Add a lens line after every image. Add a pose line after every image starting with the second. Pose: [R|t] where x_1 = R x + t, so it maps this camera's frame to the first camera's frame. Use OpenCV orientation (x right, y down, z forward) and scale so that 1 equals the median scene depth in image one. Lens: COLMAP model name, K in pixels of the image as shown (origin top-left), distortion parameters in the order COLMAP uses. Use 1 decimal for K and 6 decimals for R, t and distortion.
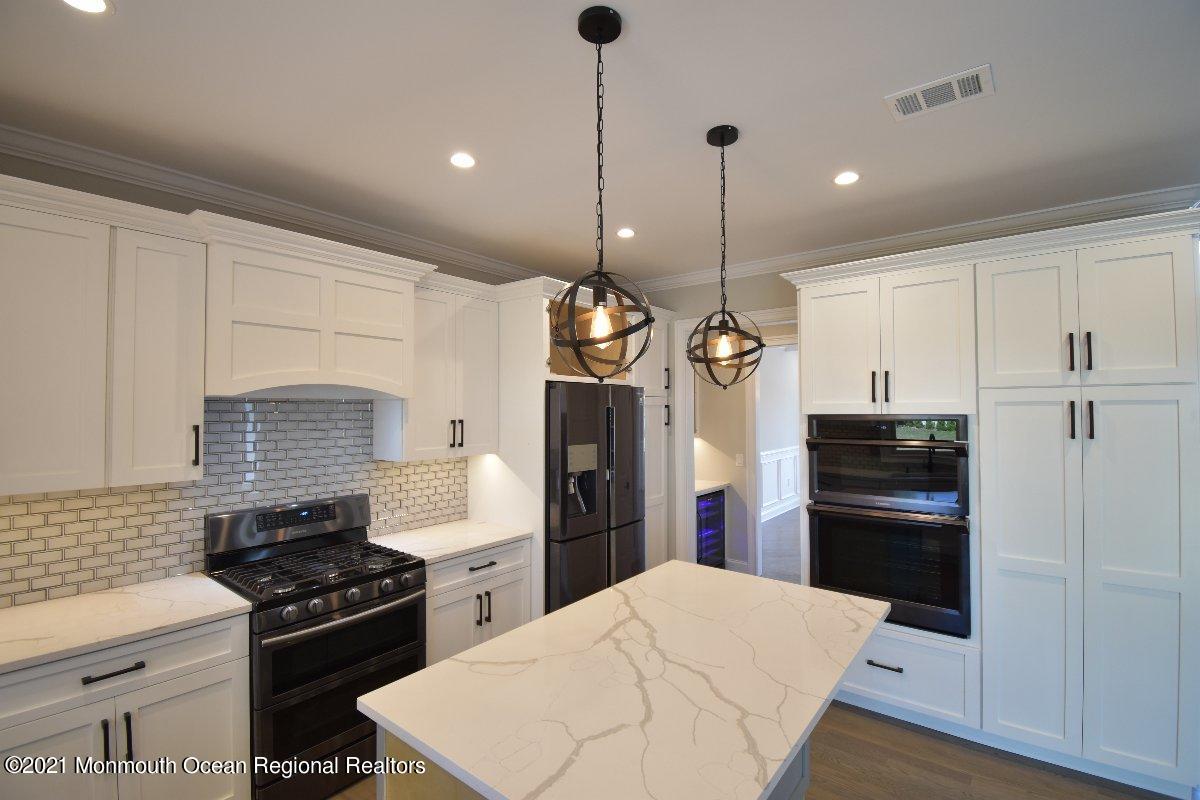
lens RADIAL K [[533.9, 0, 600.7], [0, 533.9, 397.1], [0, 0, 1]] dist [0.023282, -0.028536]
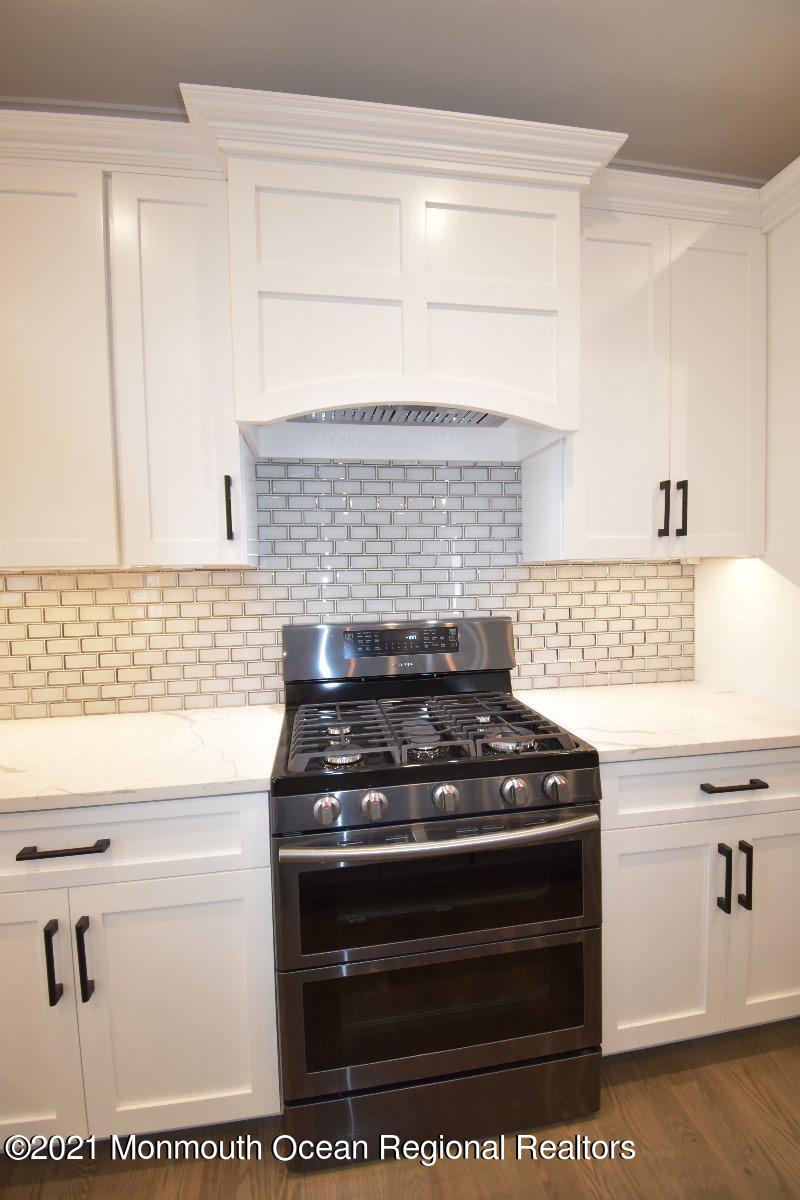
lens RADIAL K [[533.9, 0, 405.9], [0, 533.9, 595.5], [0, 0, 1]] dist [0.023282, -0.028536]
pose [[0.745712, 0.020112, -0.665964, -0.142623], [0.028363, 0.997680, 0.061889, 0.131565], [0.665664, -0.065040, 0.743412, 0.542824]]
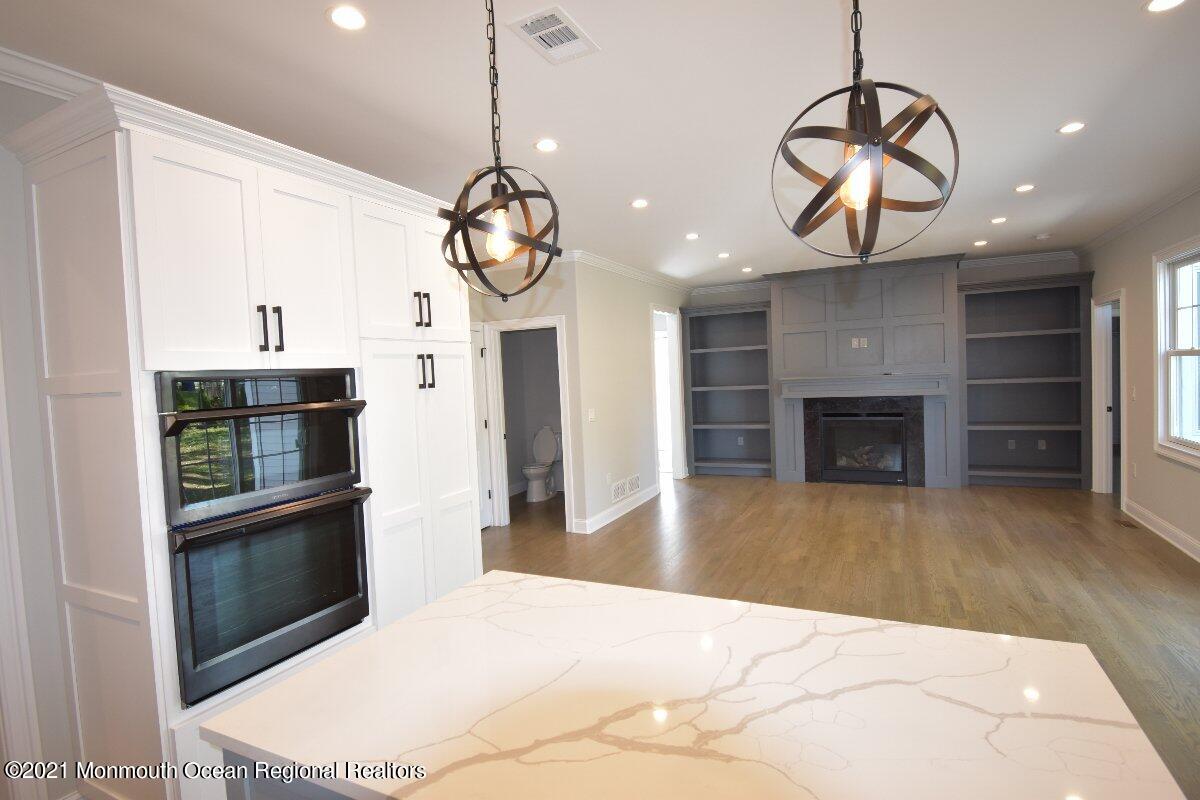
lens RADIAL K [[598.5, 0, 600.0], [0, 598.5, 400.0], [0, 0, 1]] dist [-0.003191, -0.000781]
pose [[-0.215240, -0.034263, 0.975960, -0.344844], [0.023890, 0.998900, 0.040337, 0.053765], [-0.976269, 0.031998, -0.214185, 0.795156]]
